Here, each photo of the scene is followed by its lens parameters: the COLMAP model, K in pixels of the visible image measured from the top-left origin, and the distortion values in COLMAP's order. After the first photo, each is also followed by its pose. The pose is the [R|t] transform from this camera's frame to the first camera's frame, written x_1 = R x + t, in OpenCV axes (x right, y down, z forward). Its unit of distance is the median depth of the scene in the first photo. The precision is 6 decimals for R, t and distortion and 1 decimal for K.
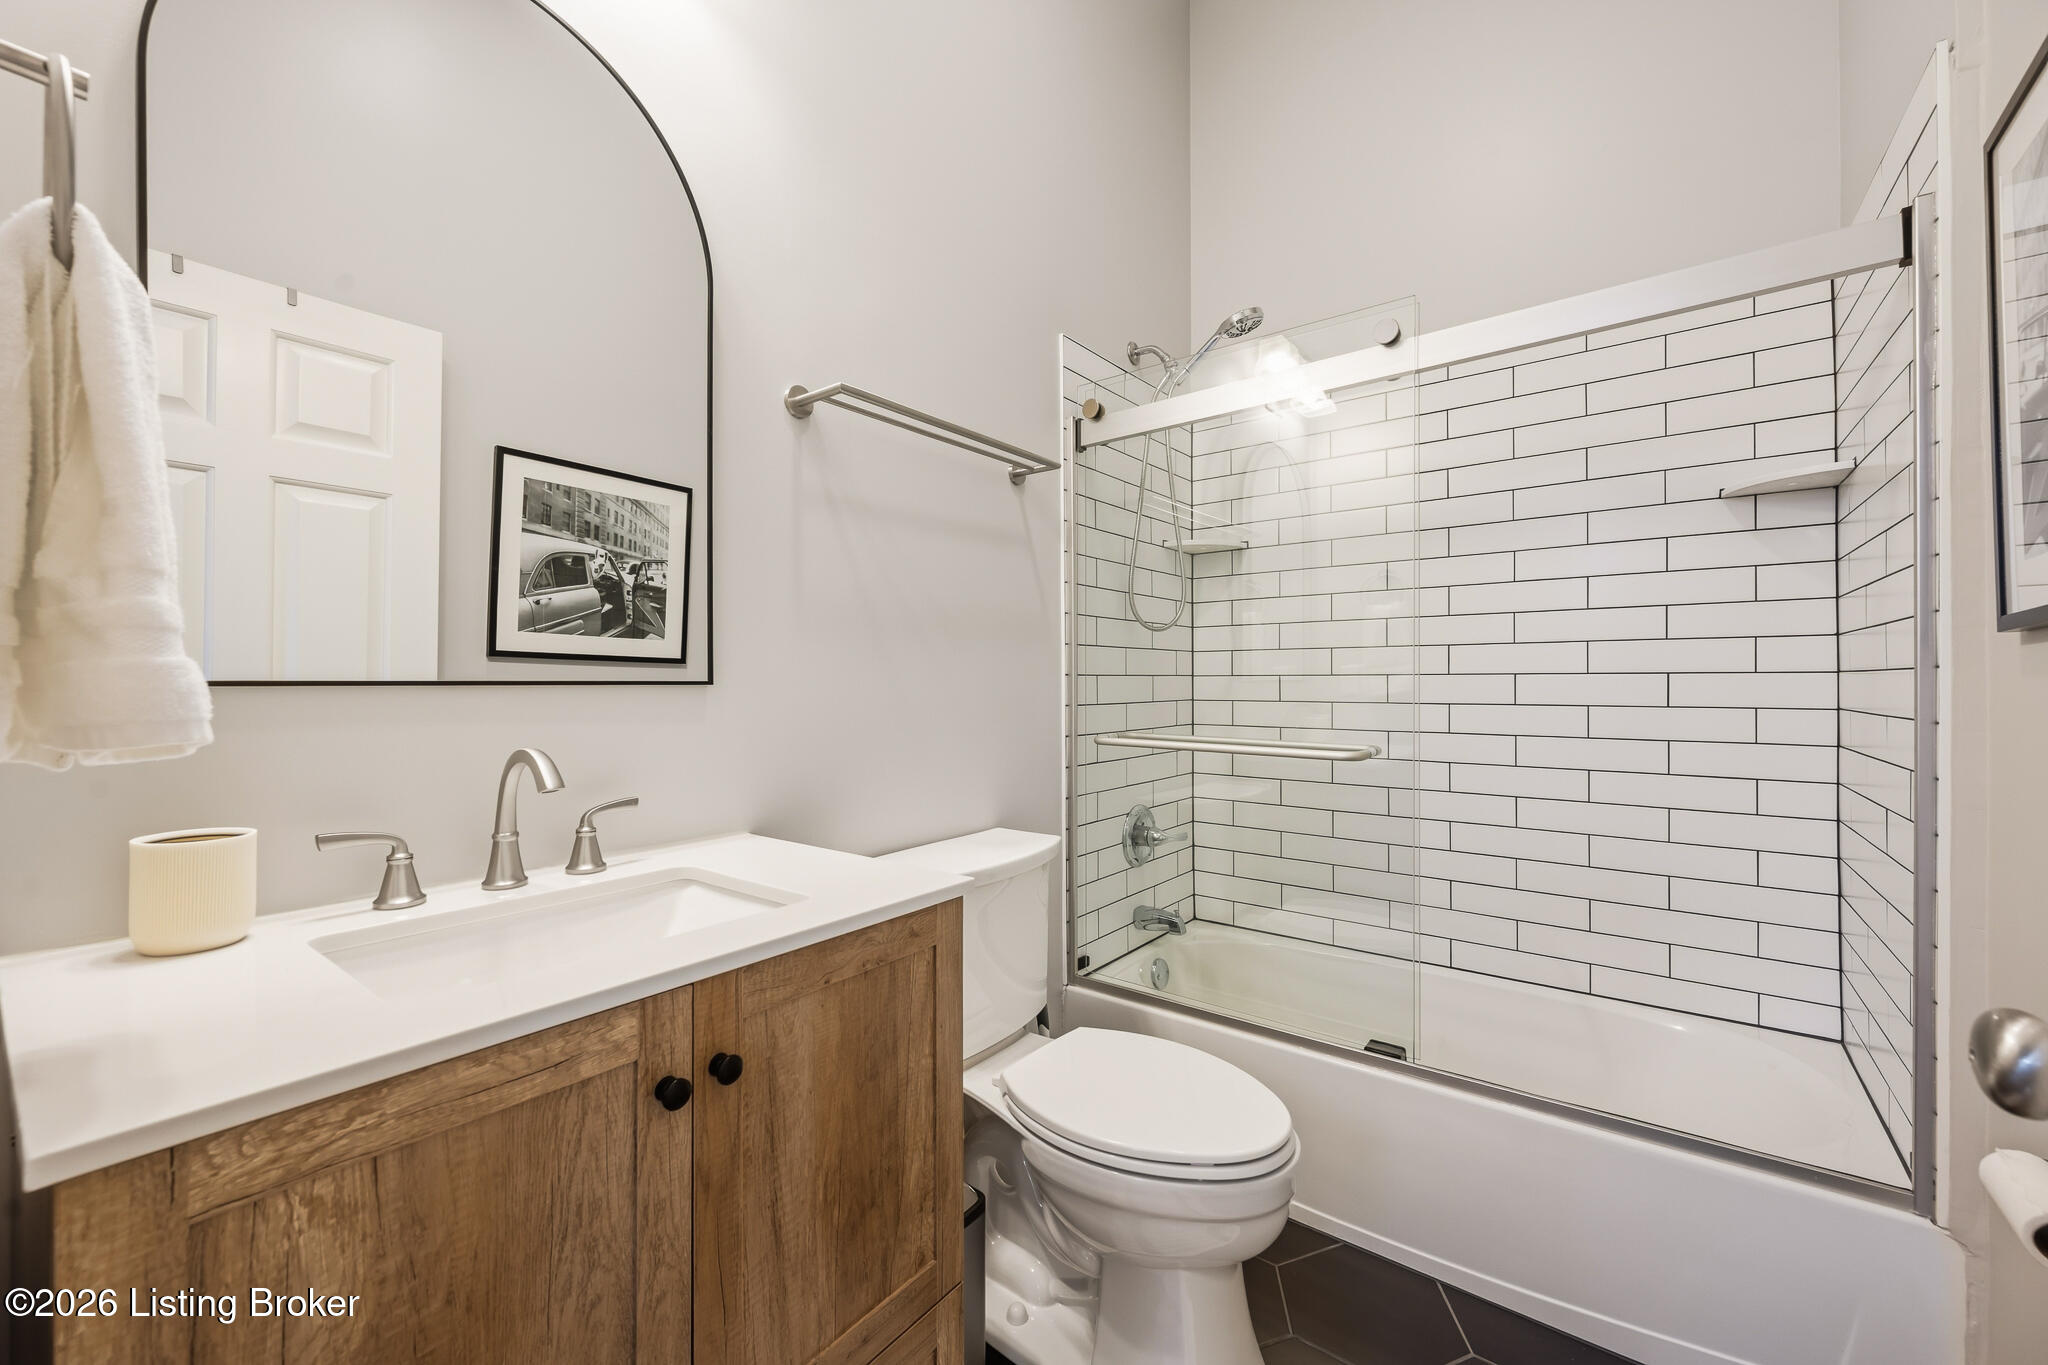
lens RADIAL K [[832.5, 0, 1024.0], [0, 832.5, 682.5], [0, 0, 1]] dist [-0.001284, 0.000485]
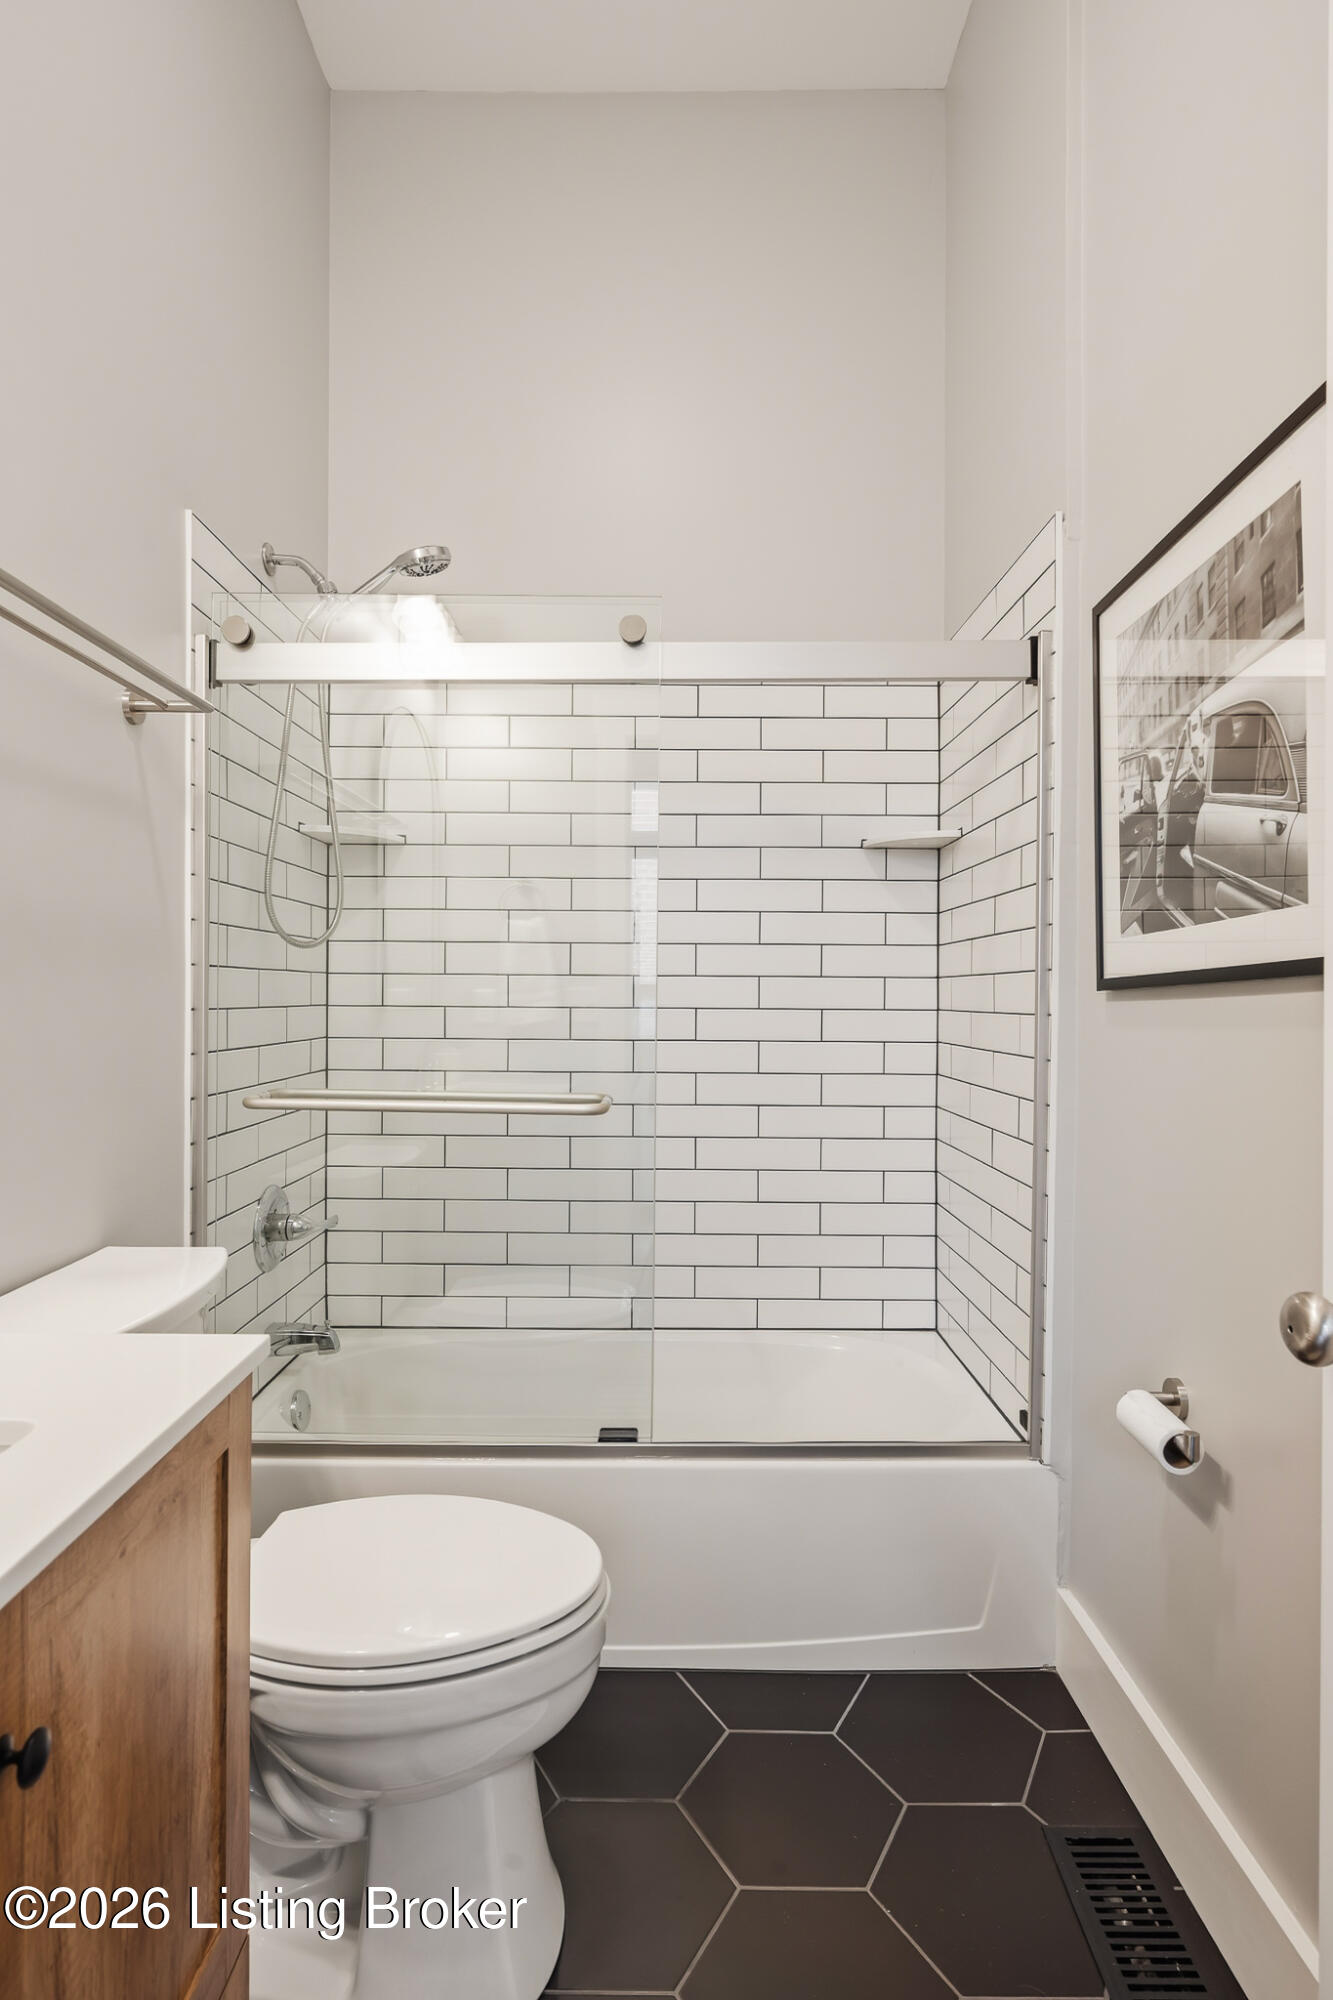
lens RADIAL K [[1064.4, 0, 666.5], [0, 1064.4, 1000.0], [0, 0, 1]] dist [-0.001776, -0.001351]
pose [[0.779434, 0.004234, 0.626470, -0.195189], [-0.009017, 0.999949, 0.004460, -0.024266], [-0.626420, -0.009125, 0.779433, 0.069733]]
